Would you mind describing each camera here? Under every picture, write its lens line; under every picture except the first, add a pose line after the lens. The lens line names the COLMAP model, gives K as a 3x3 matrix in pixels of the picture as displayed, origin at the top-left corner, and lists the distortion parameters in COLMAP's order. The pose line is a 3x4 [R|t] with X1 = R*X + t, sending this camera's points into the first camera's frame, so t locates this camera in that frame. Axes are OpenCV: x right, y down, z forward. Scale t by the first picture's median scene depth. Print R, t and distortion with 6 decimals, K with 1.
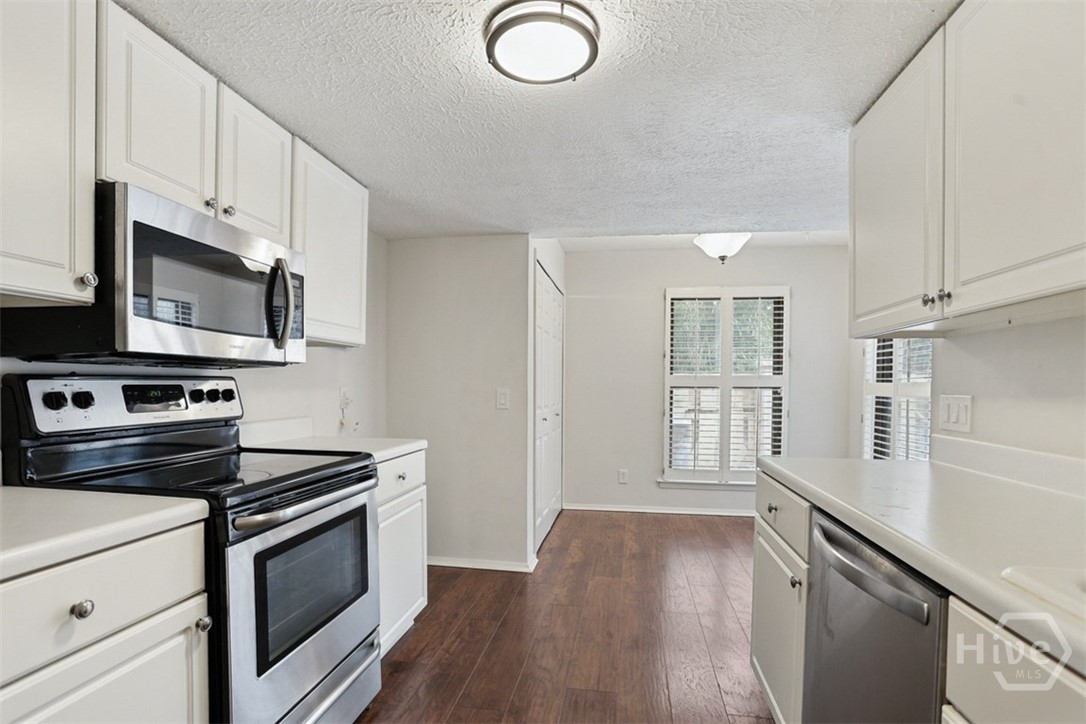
lens RADIAL K [[548.6, 0, 526.7], [0, 548.6, 400.0], [0, 0, 1]] dist [-0.070380, 0.040949]
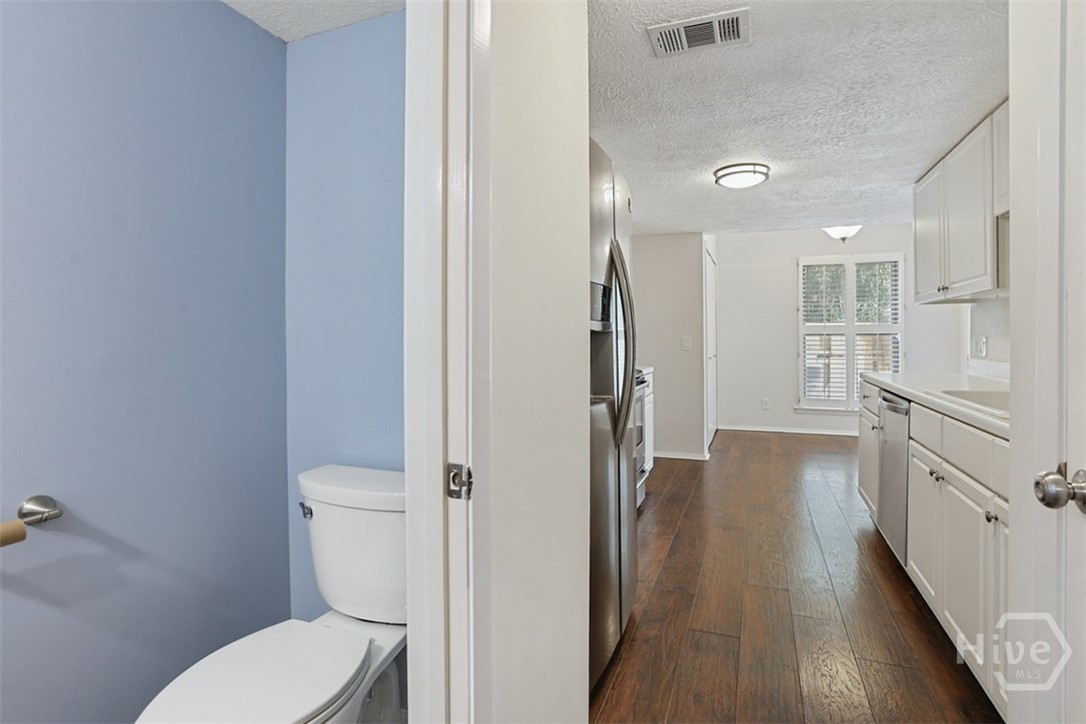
lens RADIAL K [[555.7, 0, 544.7], [0, 555.7, 336.2], [0, 0, 1]] dist [-0.022763, 0.000533]
pose [[0.984566, -0.011405, -0.174642, -0.117566], [0.006720, 0.999602, -0.027395, 0.012703], [0.174885, 0.025798, 0.984251, -0.415582]]
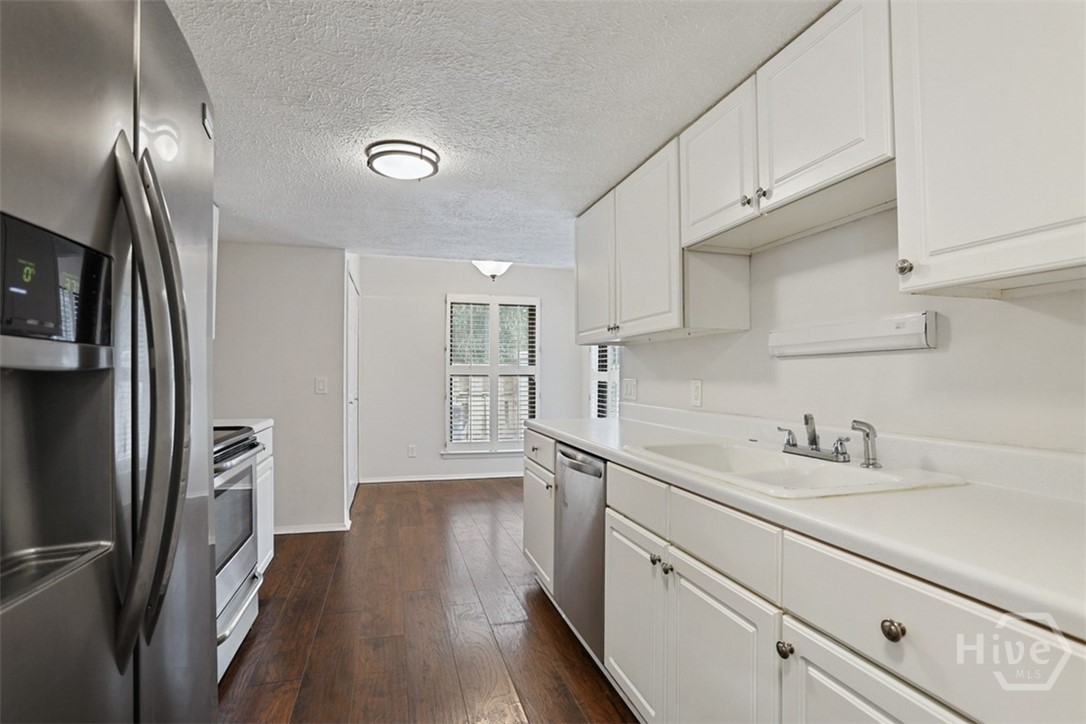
lens RADIAL K [[543.8, 0, 543.3], [0, 543.8, 368.9], [0, 0, 1]] dist [-0.058833, 0.000500]
pose [[0.895564, 0.001531, 0.444931, -0.097498], [0.014182, 0.999388, -0.031984, 0.004141], [-0.444707, 0.034954, 0.894994, -0.189111]]
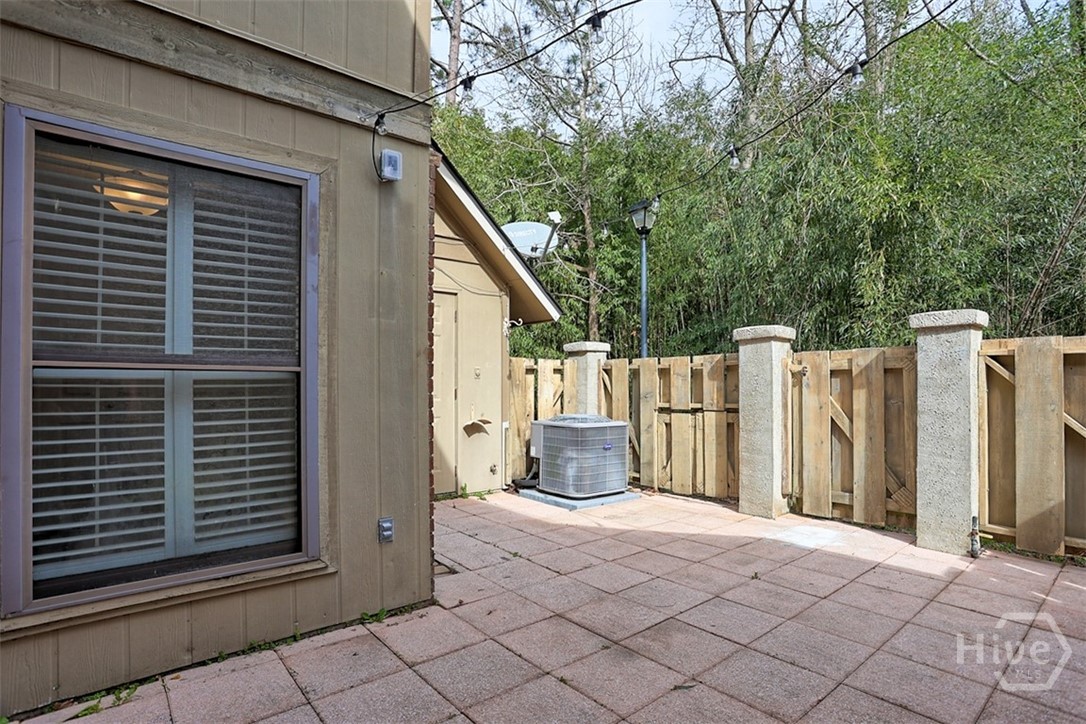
lens RADIAL K [[537.0, 0, 536.3], [0, 537.0, 380.8], [0, 0, 1]] dist [-0.093017, 0.046603]
pose [[0.770709, -0.011925, -0.637075, 1.130891], [-0.008998, 0.999521, -0.029595, 0.007557], [0.637124, 0.028542, 0.770233, 0.674574]]
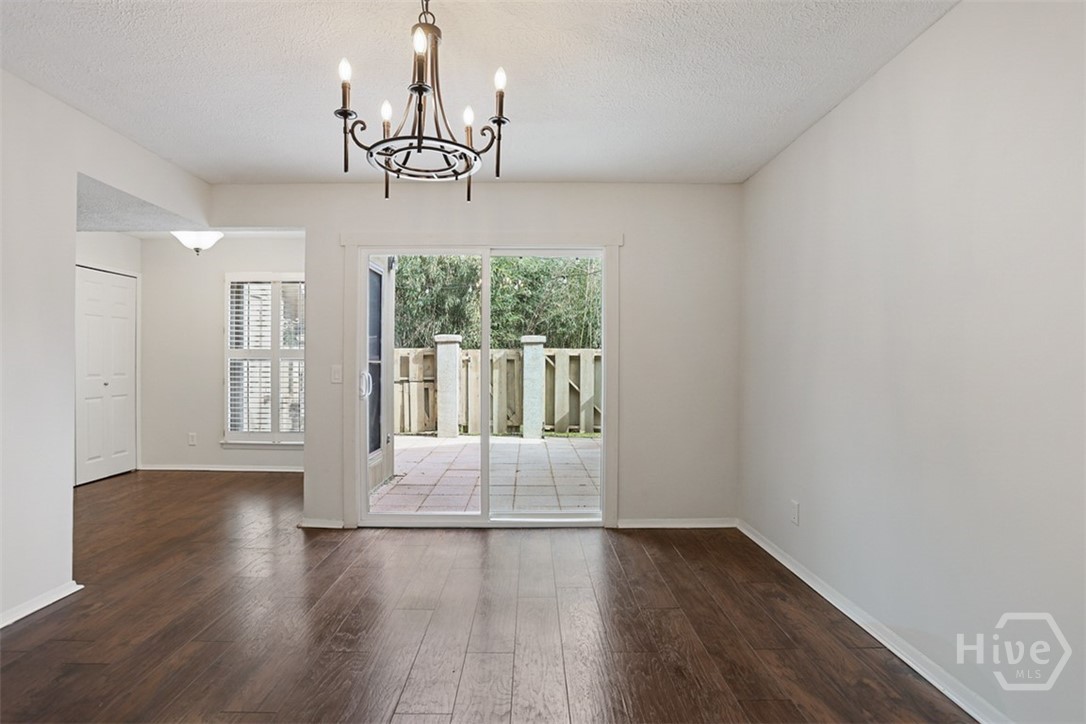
lens RADIAL K [[543.9, 0, 517.9], [0, 543.9, 362.1], [0, 0, 1]] dist [-0.004323, -0.000687]
pose [[0.986766, 0.001153, 0.162149, 0.736843], [0.002604, 0.999733, -0.022956, 0.010359], [-0.162132, 0.023075, 0.986499, -0.234158]]
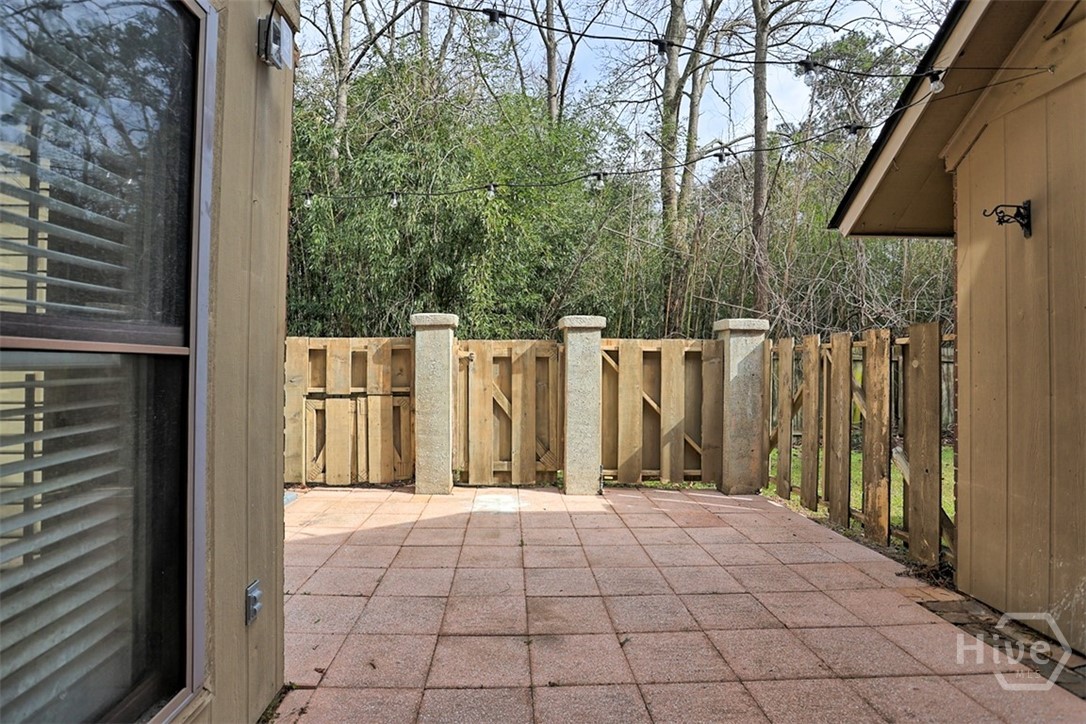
lens RADIAL K [[545.4, 0, 536.8], [0, 545.4, 353.0], [0, 0, 1]] dist [-0.069168, 0.040516]
pose [[0.973512, 0.008827, 0.228467, 0.755155], [0.001327, 0.999020, -0.044252, -0.002449], [-0.228633, 0.043383, 0.972545, 0.607237]]
